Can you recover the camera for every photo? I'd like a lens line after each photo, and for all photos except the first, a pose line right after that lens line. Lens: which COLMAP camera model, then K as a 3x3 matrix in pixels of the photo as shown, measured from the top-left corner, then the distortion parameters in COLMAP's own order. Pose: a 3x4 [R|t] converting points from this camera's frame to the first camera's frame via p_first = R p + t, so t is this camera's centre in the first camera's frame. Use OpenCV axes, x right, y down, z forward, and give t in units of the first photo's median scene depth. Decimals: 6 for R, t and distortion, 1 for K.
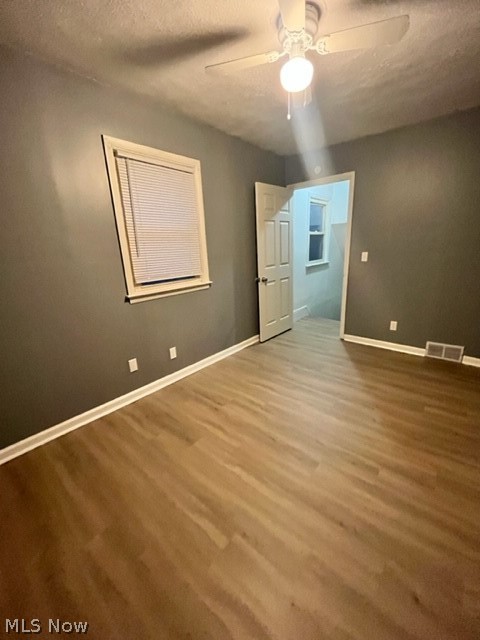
lens RADIAL K [[262.2, 0, 241.0], [0, 262.2, 321.2], [0, 0, 1]] dist [-0.002250, -0.000844]
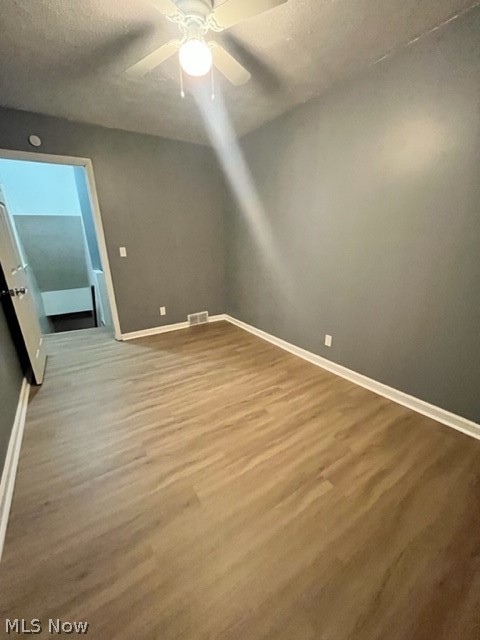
lens RADIAL K [[262.2, 0, 241.0], [0, 262.2, 321.2], [0, 0, 1]] dist [-0.002250, -0.000844]
pose [[0.269444, -0.263565, 0.926247, -0.586612], [0.278122, 0.942132, 0.187180, -0.087922], [-0.921981, 0.207175, 0.327155, 0.458357]]
